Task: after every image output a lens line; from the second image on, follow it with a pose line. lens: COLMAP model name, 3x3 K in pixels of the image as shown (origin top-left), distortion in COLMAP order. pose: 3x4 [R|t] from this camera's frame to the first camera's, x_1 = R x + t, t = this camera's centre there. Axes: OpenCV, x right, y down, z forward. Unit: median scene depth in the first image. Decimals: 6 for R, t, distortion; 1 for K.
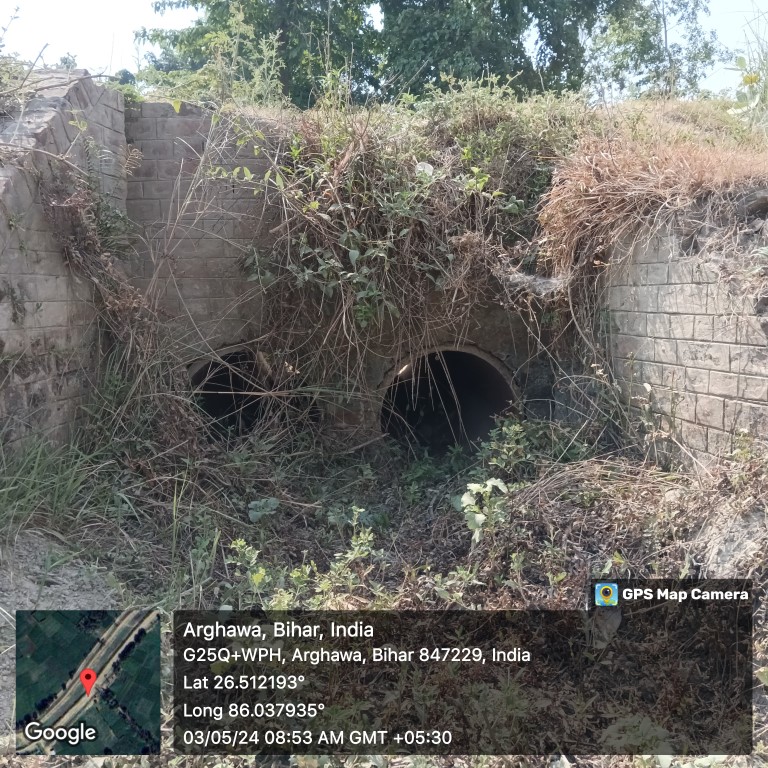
lens RADIAL K [[833.7, 0, 383.9], [0, 833.7, 381.7], [0, 0, 1]] dist [0.049127, 0.000000]
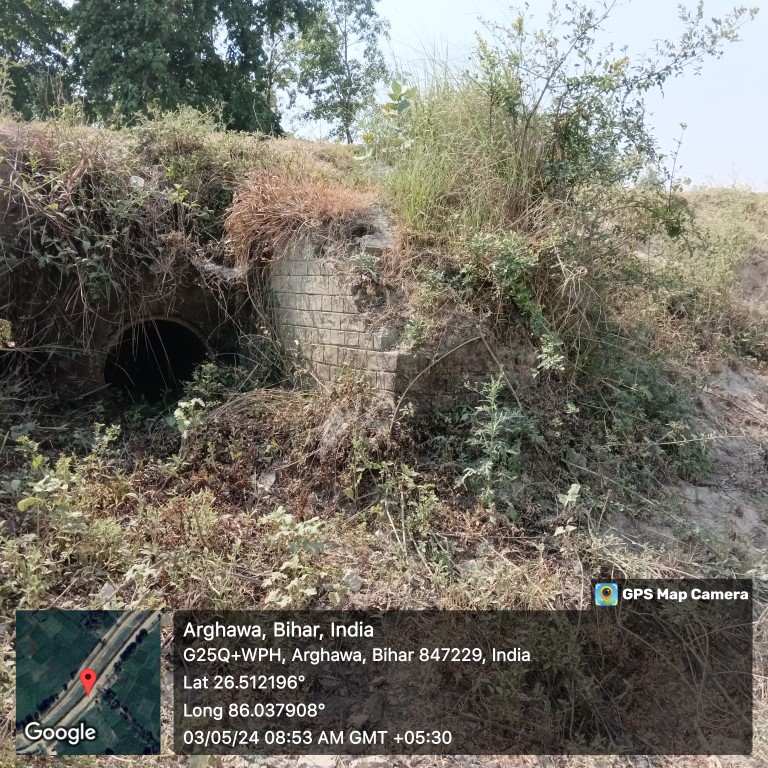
lens RADIAL K [[833.7, 0, 379.7], [0, 833.7, 384.0], [0, 0, 1]] dist [0.049127, 0.000000]
pose [[0.937706, -0.015116, 0.347101, -0.067564], [0.008429, 0.999749, 0.020766, 0.048551], [-0.347327, -0.016547, 0.937598, -0.445422]]
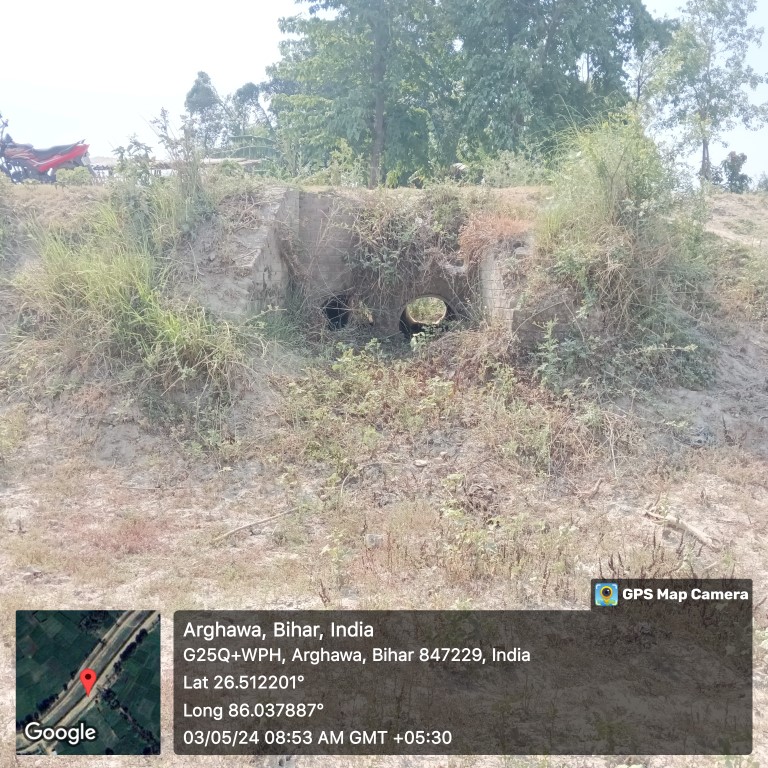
lens RADIAL K [[833.7, 0, 385.5], [0, 833.7, 388.4], [0, 0, 1]] dist [0.049127, 0.000000]
pose [[0.993028, 0.035962, -0.112260, 0.281853], [-0.032854, 0.999027, 0.029410, 0.189560], [0.113209, -0.025516, 0.993244, -1.655199]]
